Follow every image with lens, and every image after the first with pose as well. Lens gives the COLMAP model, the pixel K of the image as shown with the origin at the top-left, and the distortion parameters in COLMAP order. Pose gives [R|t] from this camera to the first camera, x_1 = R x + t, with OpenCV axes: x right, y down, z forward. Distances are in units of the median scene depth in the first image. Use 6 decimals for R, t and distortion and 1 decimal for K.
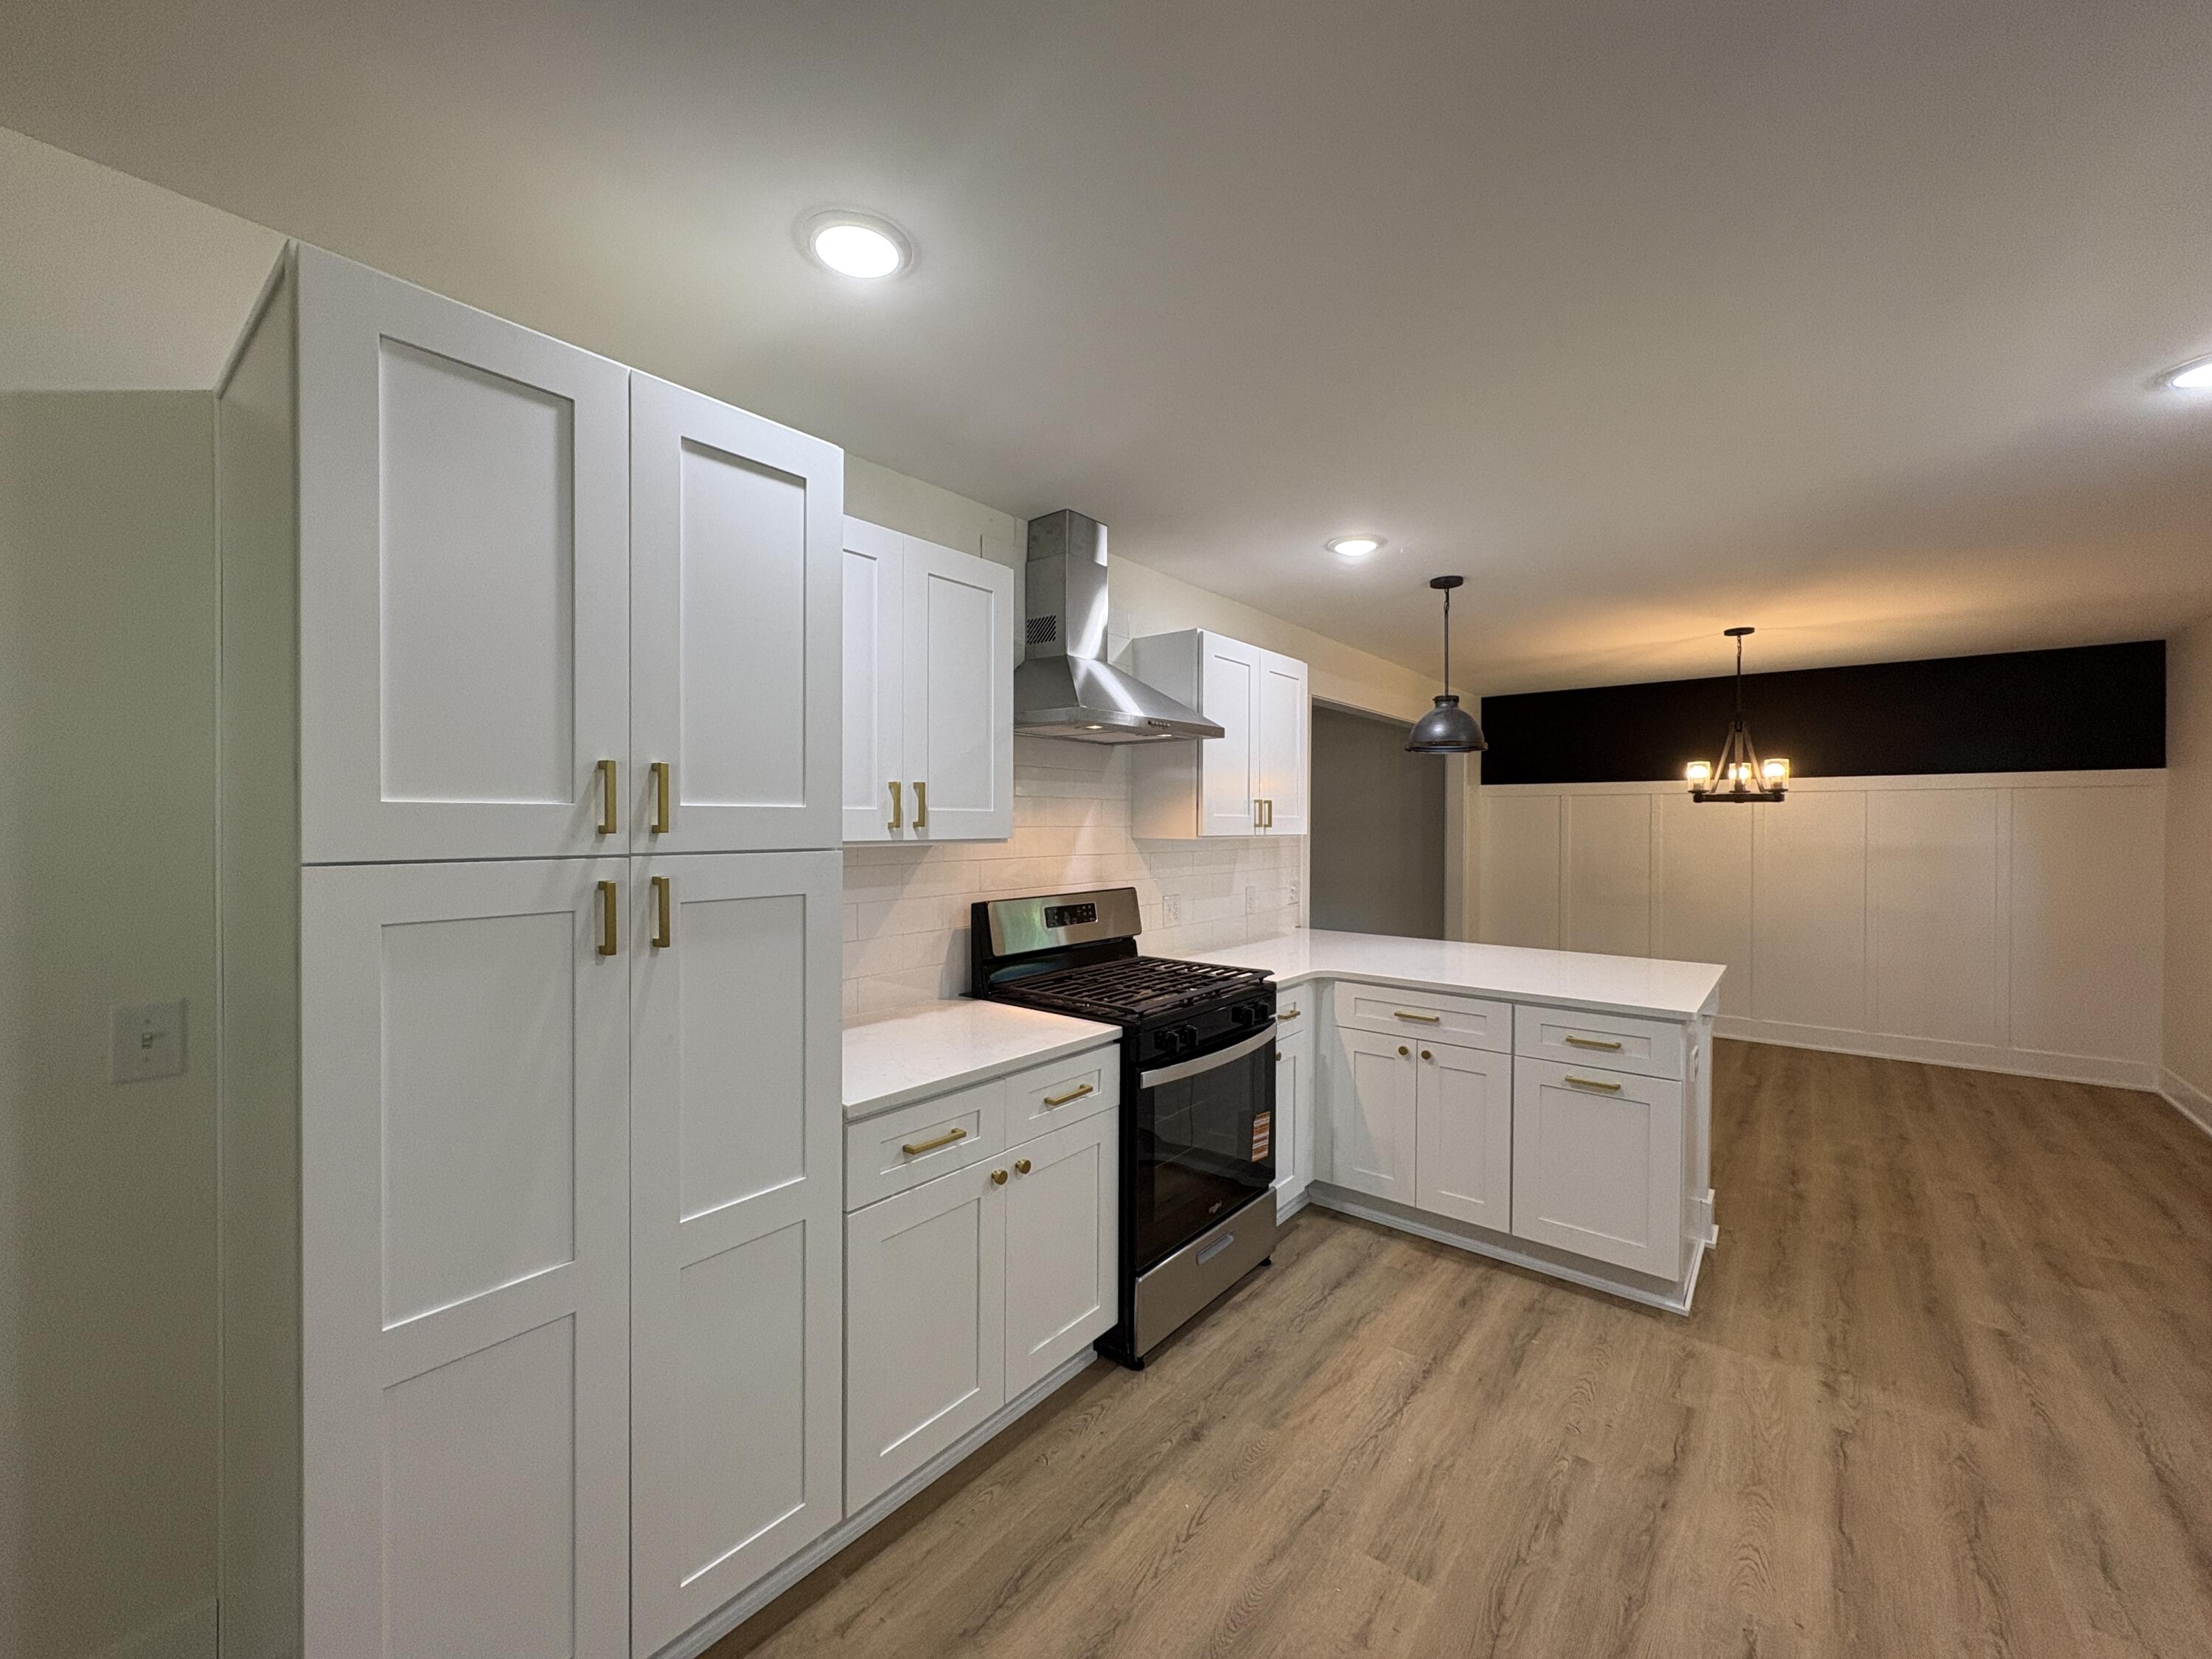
lens RADIAL K [[880.3, 0, 1108.3], [0, 880.3, 823.2], [0, 0, 1]] dist [0.000158, 0.000505]
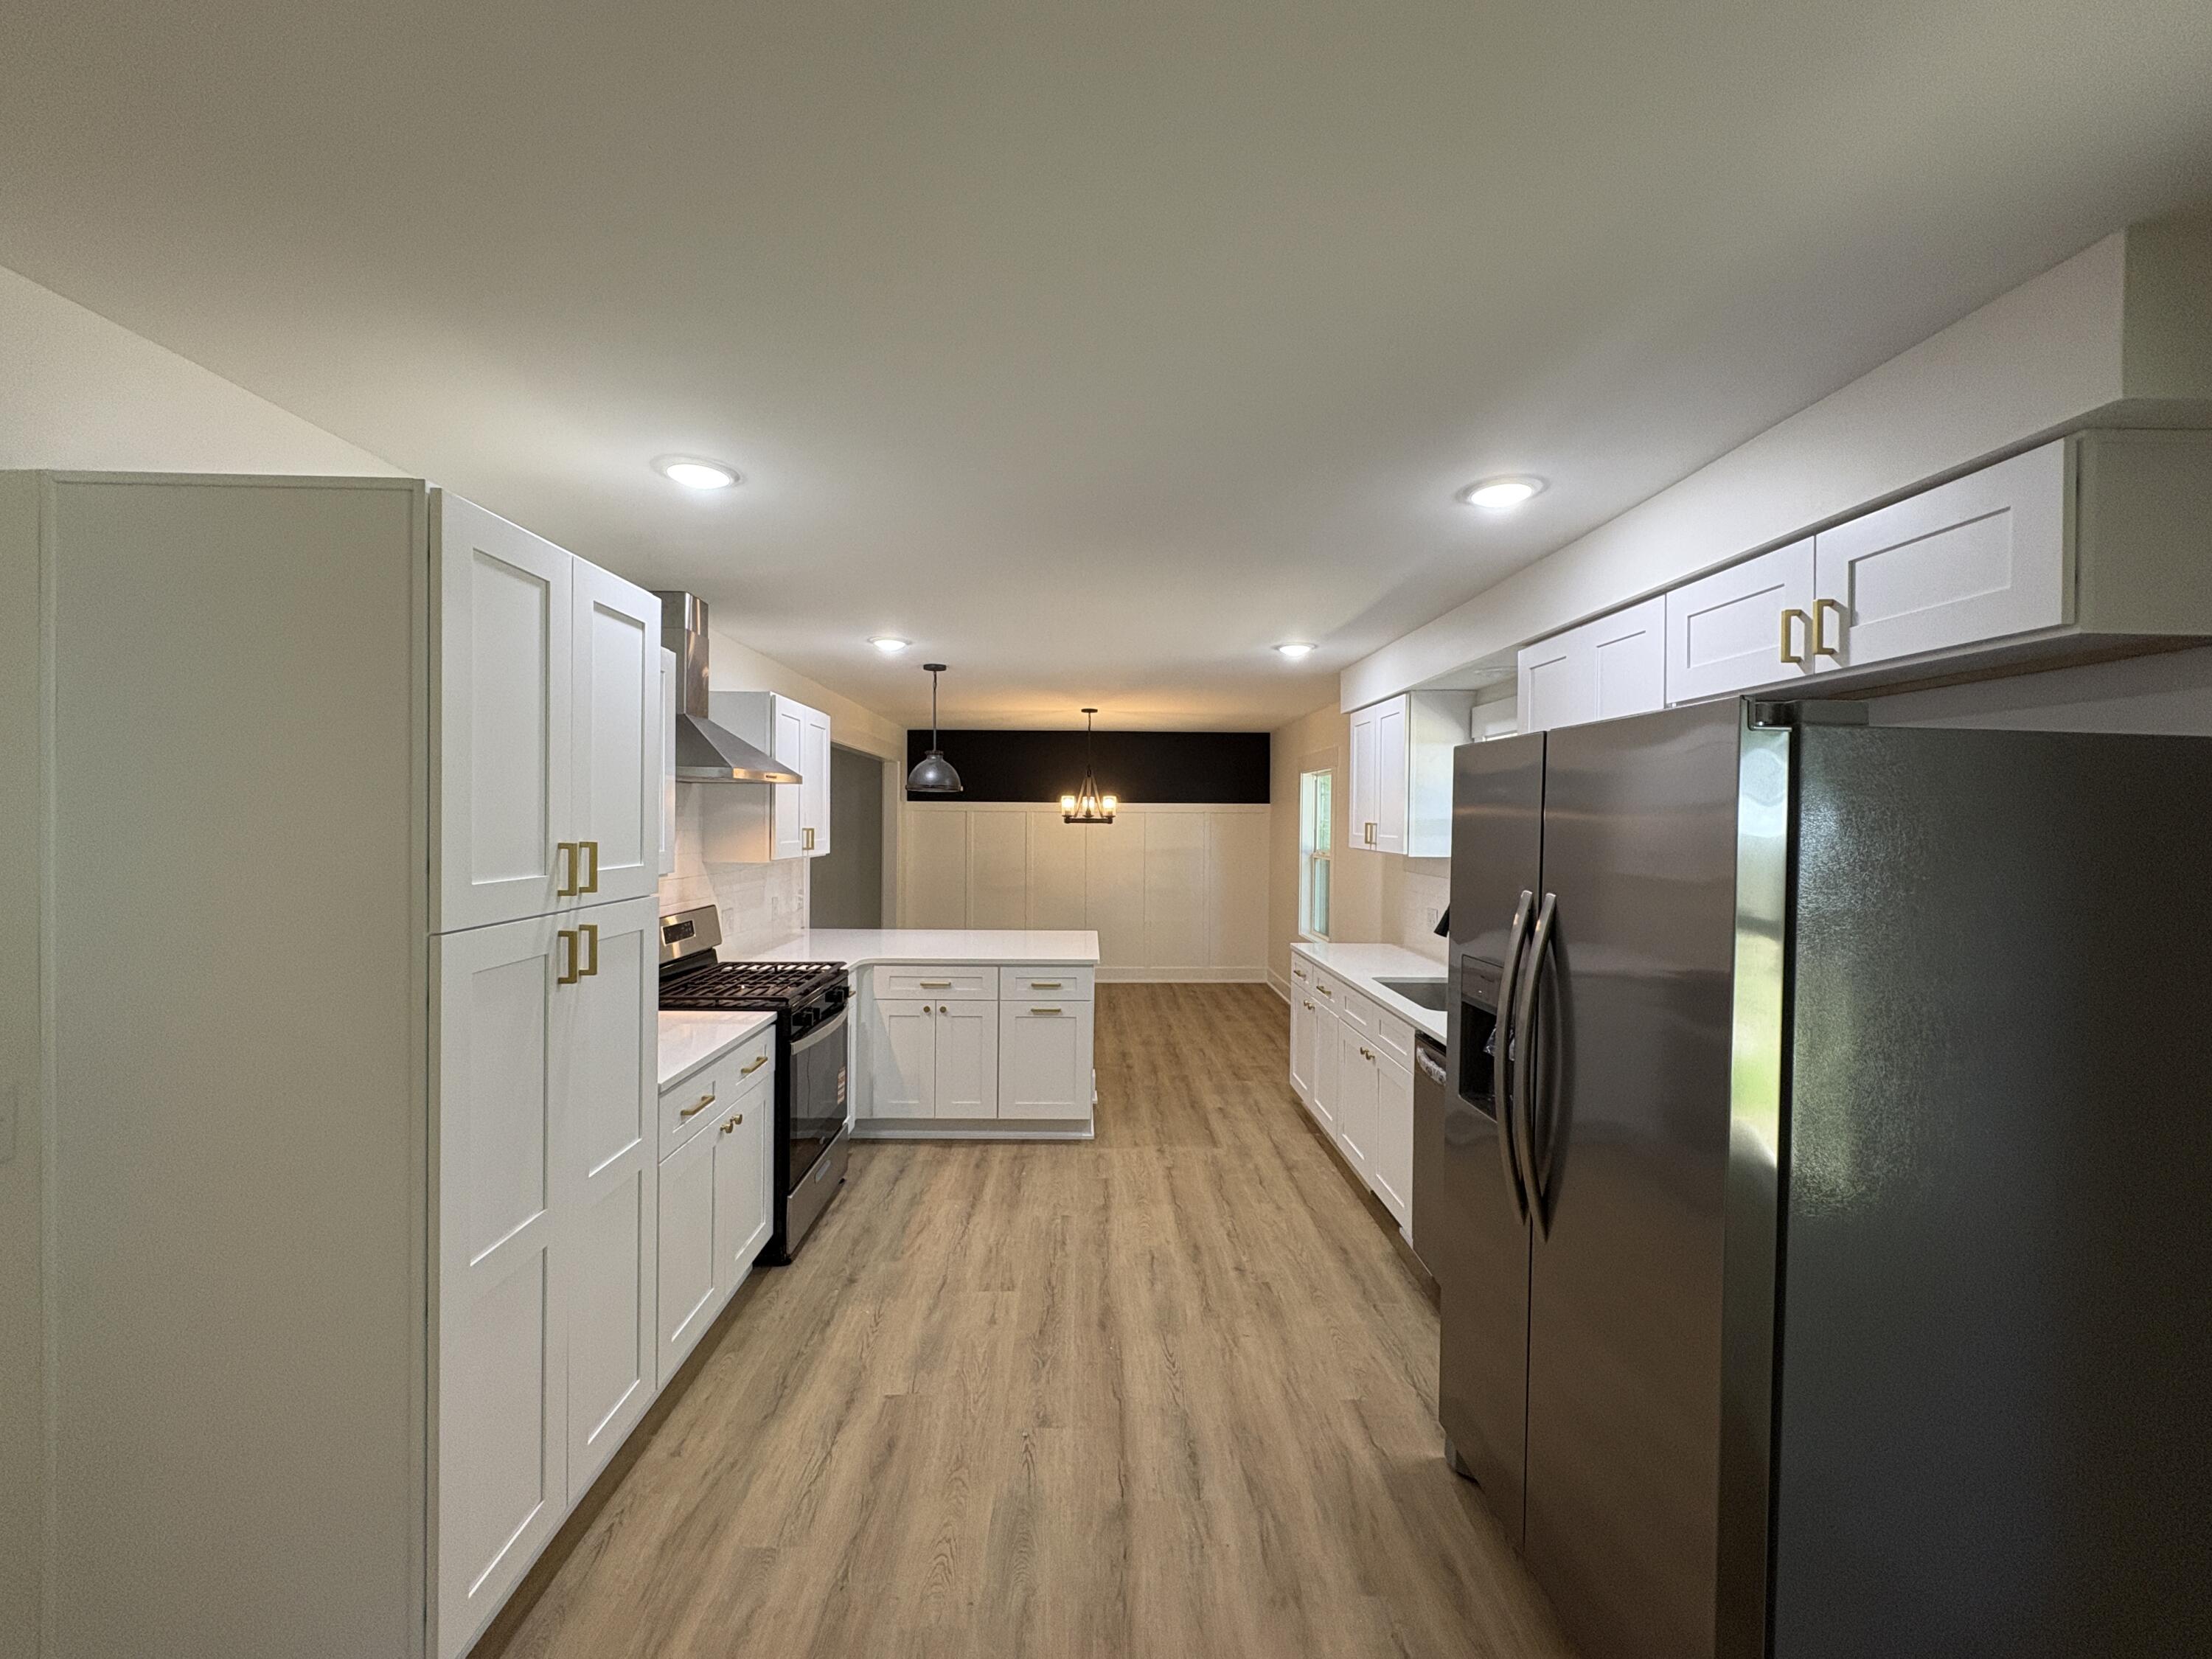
lens RADIAL K [[880.3, 0, 1105.1], [0, 880.3, 819.1], [0, 0, 1]] dist [0.000158, 0.000505]
pose [[0.764496, 0.001862, 0.644626, -0.410481], [-0.003975, 0.999990, 0.001825, -0.057713], [-0.644617, -0.003957, 0.764496, -0.301363]]
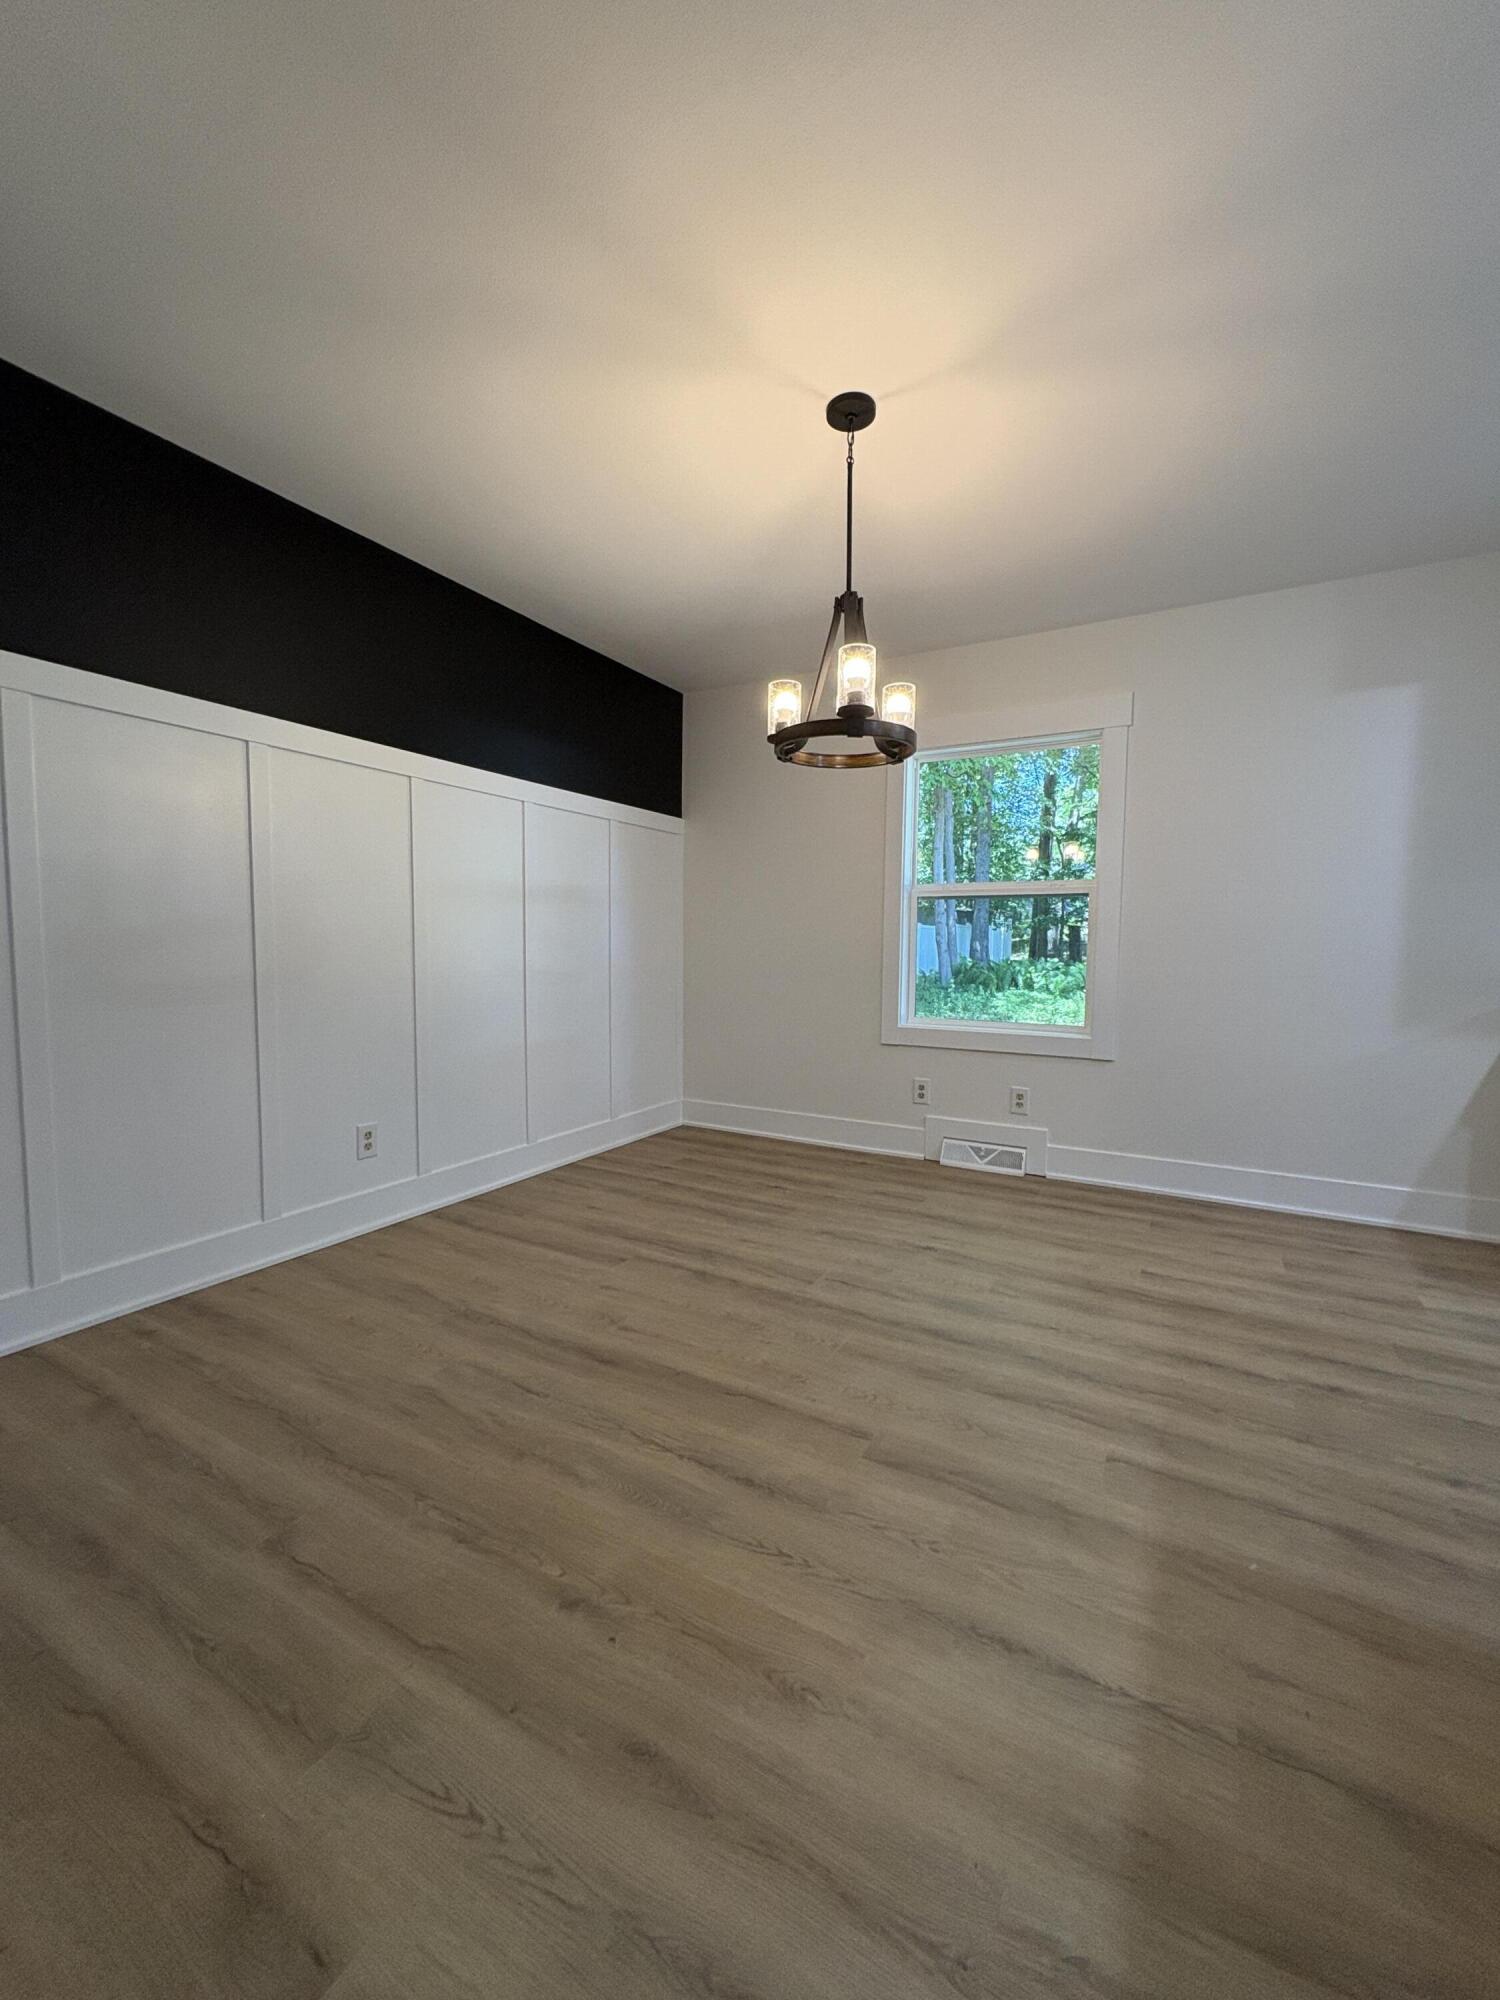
lens RADIAL K [[795.9, 0, 774.3], [0, 795.9, 998.9], [0, 0, 1]] dist [0.000158, 0.000505]
pose [[-0.164815, -0.070934, 0.983770, 0.421590], [-0.007433, 0.997472, 0.070677, 0.152547], [-0.986297, 0.004337, -0.164925, 1.901410]]
